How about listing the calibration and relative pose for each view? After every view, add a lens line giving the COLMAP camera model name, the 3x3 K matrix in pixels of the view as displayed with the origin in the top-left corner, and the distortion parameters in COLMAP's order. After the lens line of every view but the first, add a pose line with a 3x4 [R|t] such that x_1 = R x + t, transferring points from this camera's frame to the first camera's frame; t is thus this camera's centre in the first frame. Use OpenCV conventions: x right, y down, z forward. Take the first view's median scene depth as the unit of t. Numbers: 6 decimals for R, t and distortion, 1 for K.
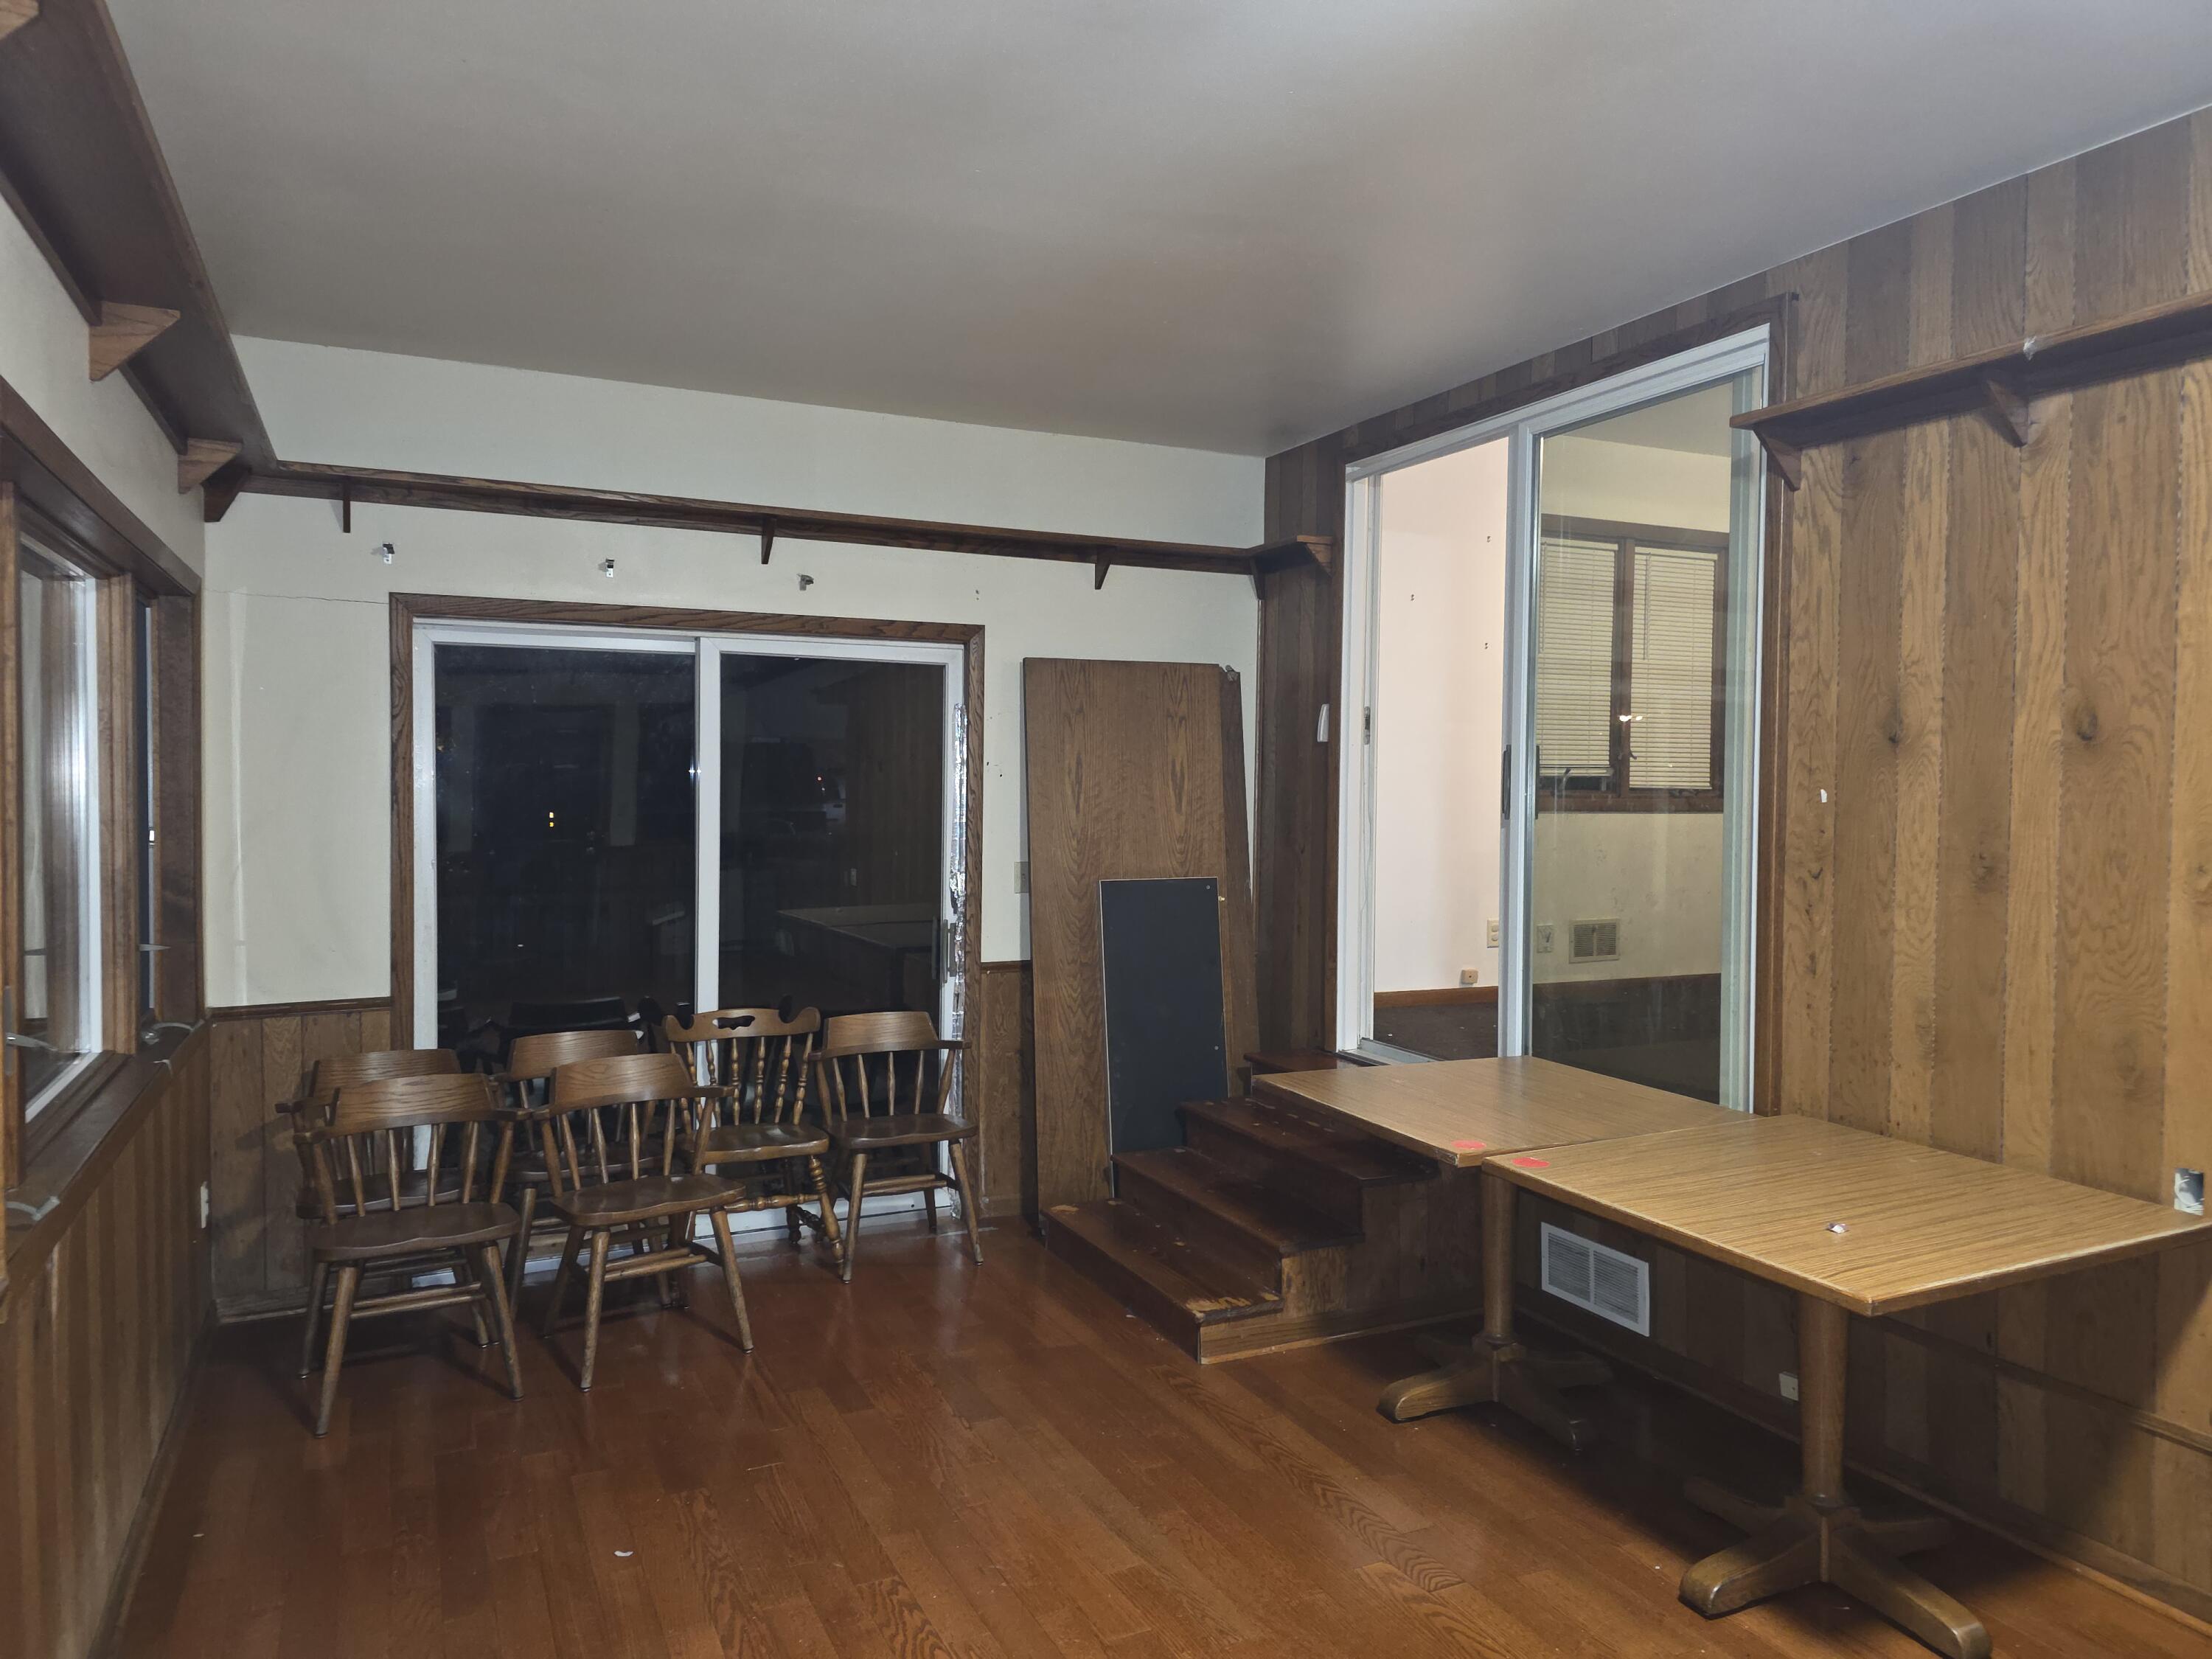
lens RADIAL K [[1469.2, 0, 1114.1], [0, 1469.2, 814.8], [0, 0, 1]] dist [0.066122, -0.067159]
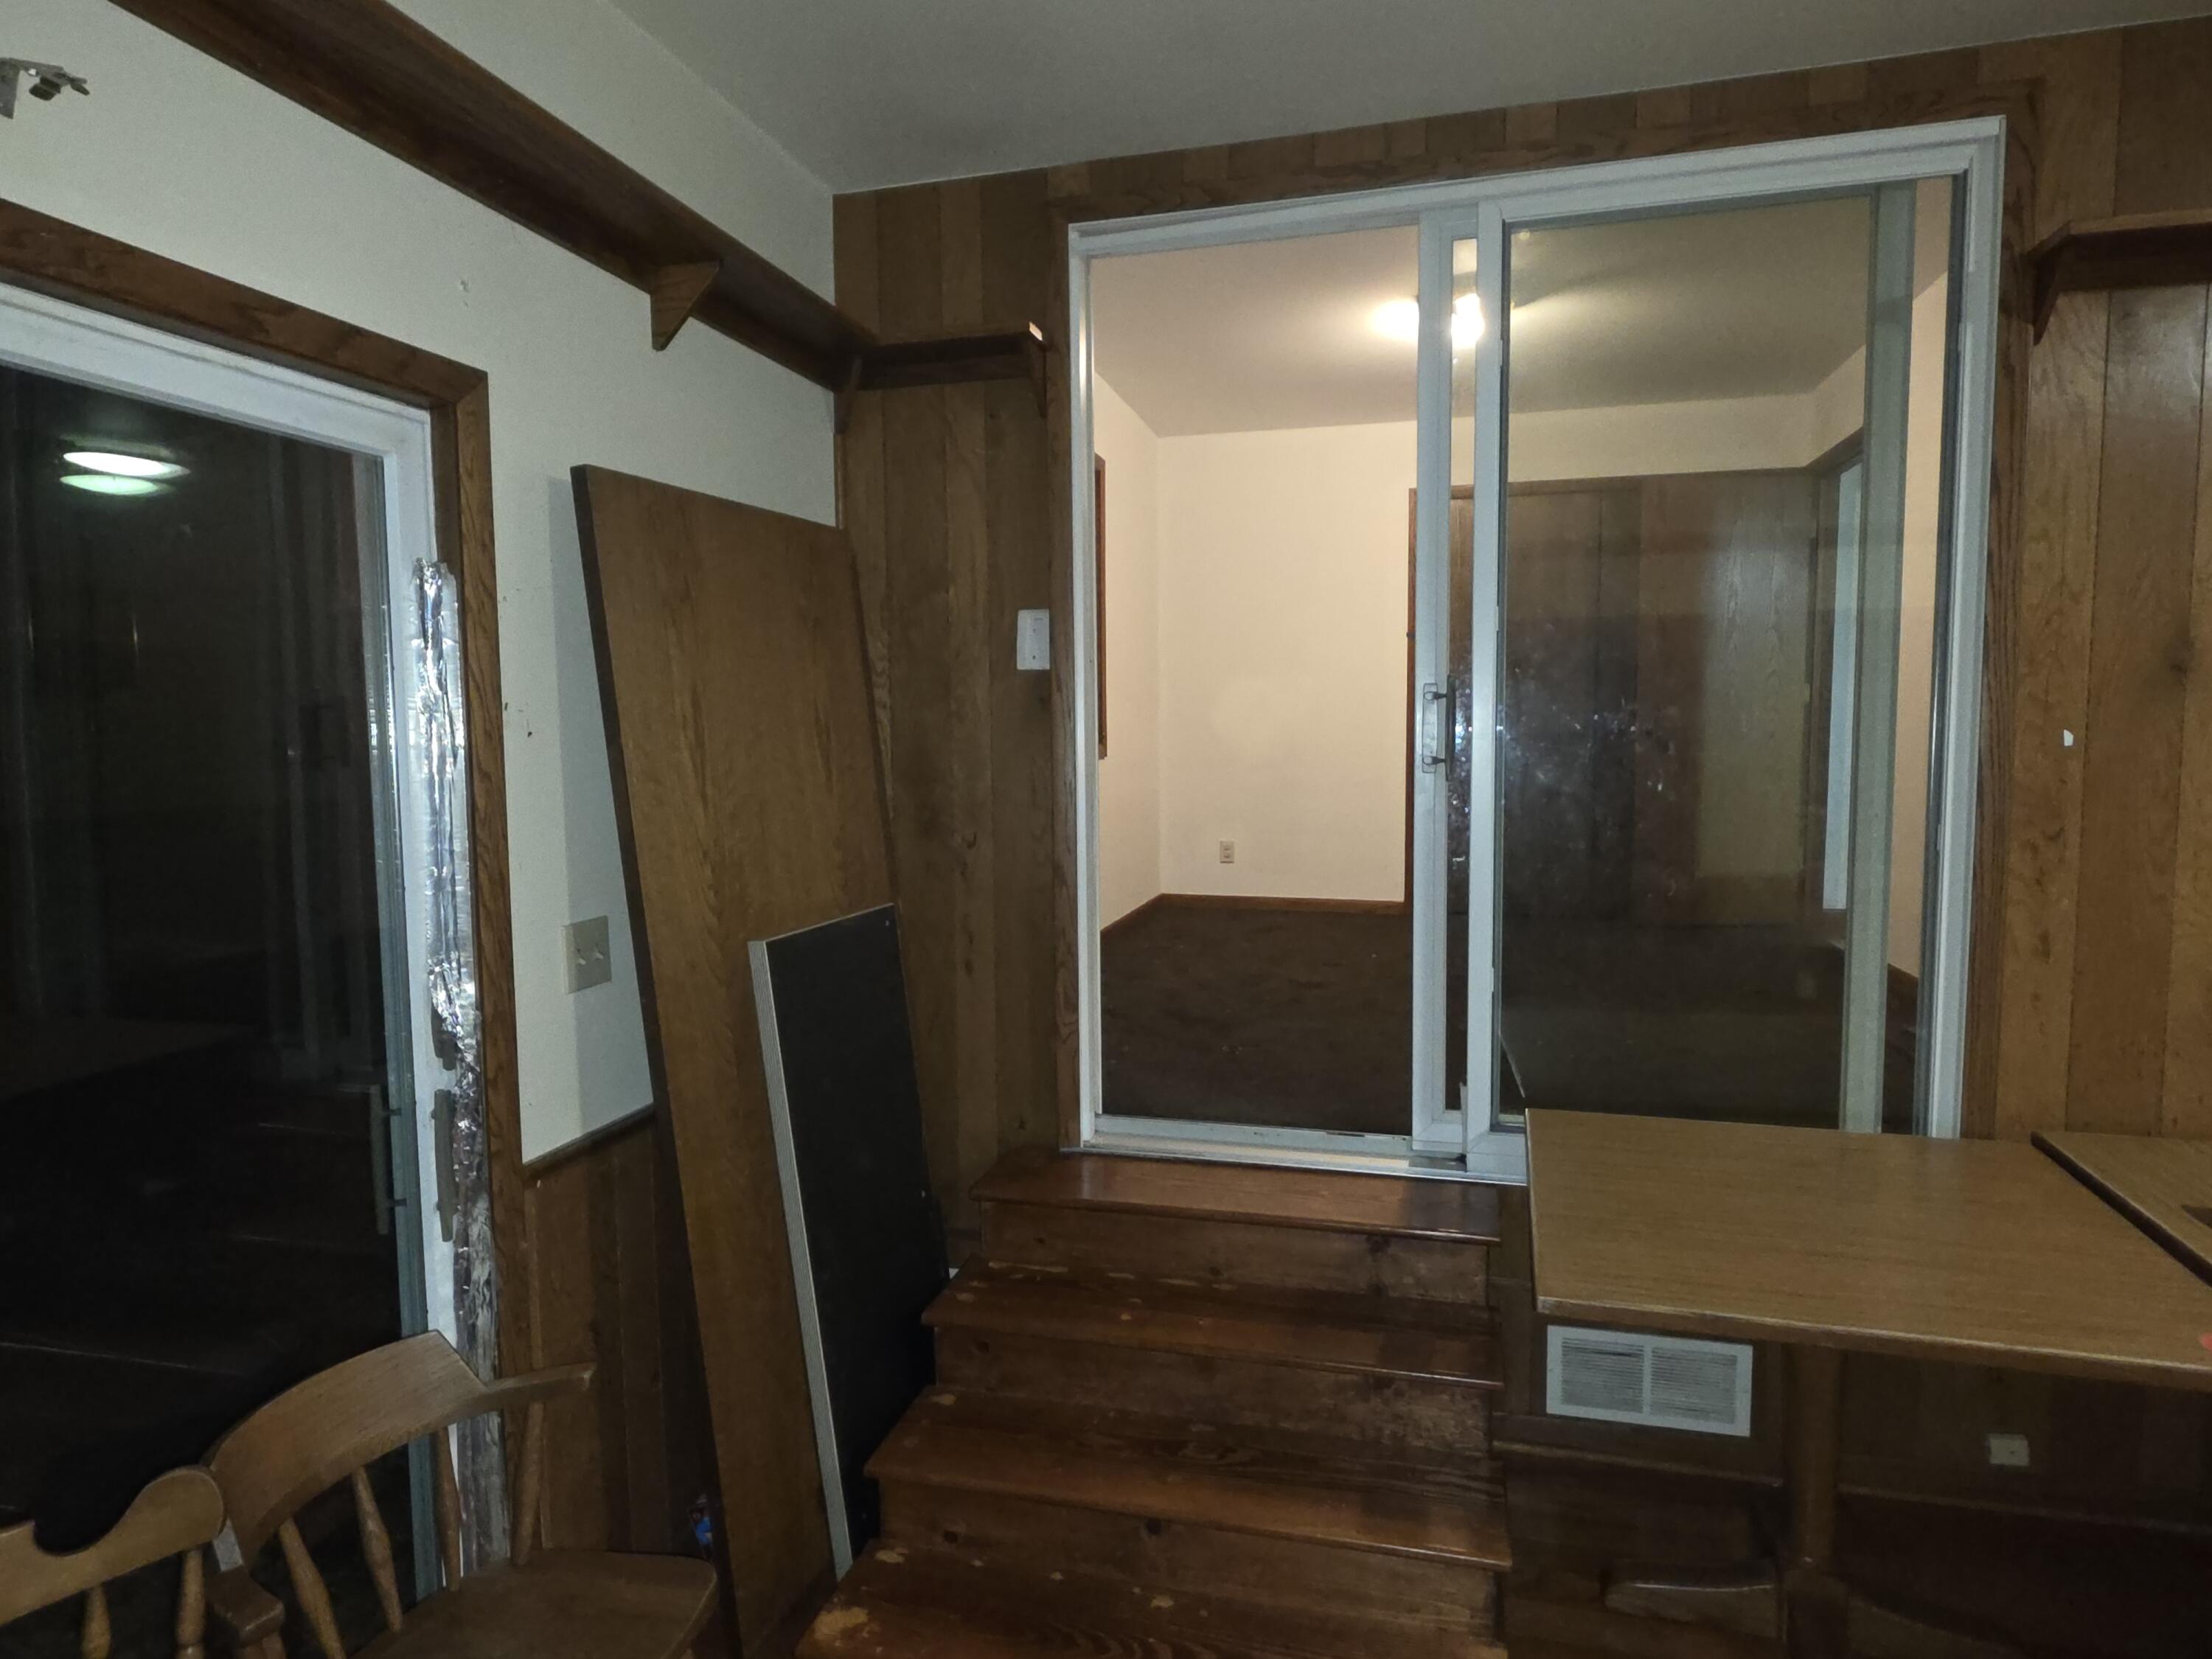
lens RADIAL K [[1254.1, 0, 1107.5], [0, 1254.1, 831.5], [0, 0, 1]] dist [-0.004675, -0.001377]
pose [[0.651217, -0.079961, 0.754667, -0.314602], [0.033700, 0.996500, 0.076504, -0.026215], [-0.758143, -0.024389, 0.651632, 0.791988]]
